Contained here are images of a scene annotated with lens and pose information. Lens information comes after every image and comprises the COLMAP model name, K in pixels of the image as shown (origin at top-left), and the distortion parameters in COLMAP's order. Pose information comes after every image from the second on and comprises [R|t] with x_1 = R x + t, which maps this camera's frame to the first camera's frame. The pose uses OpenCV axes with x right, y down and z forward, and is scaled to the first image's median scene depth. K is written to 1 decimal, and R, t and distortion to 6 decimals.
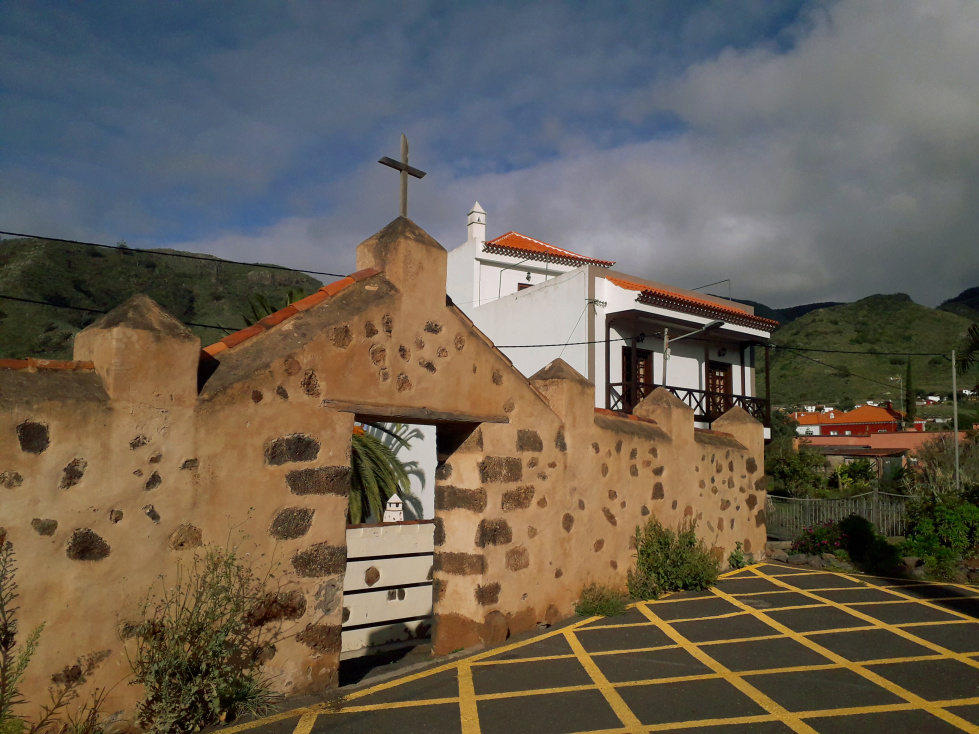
lens RADIAL K [[802.1, 0, 499.9], [0, 802.1, 368.2], [0, 0, 1]] dist [0.098966, -0.121355]
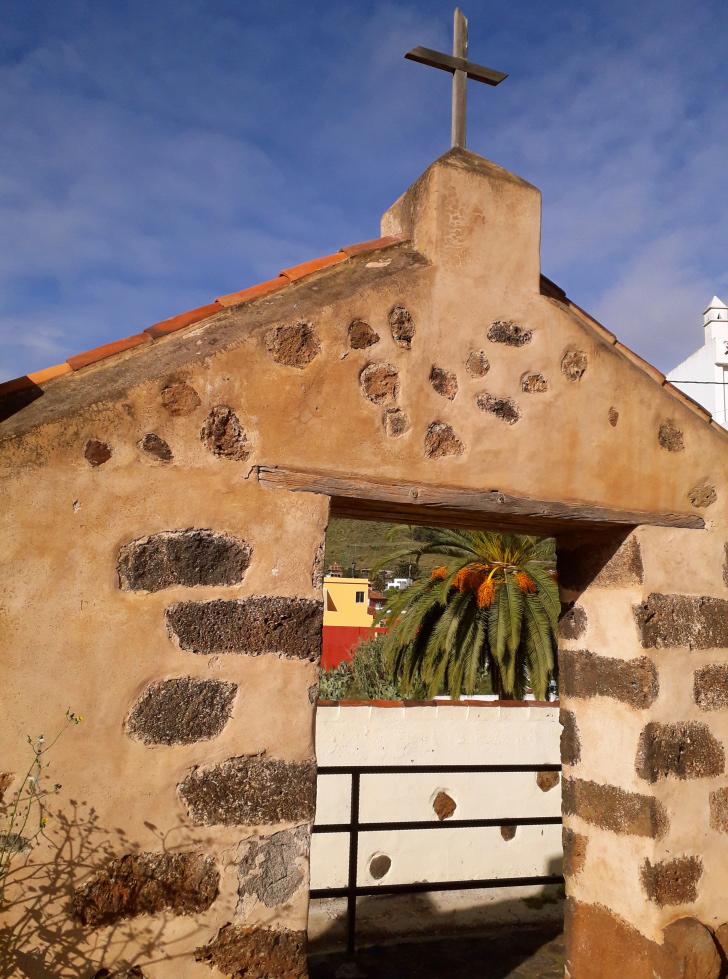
lens RADIAL K [[802.1, 0, 346.1], [0, 802.1, 488.0], [0, 0, 1]] dist [0.098966, -0.121355]
pose [[0.883008, -0.056124, -0.465990, 0.061469], [0.032495, 0.997753, -0.058593, 0.077711], [0.468231, 0.036596, 0.882848, 0.532422]]
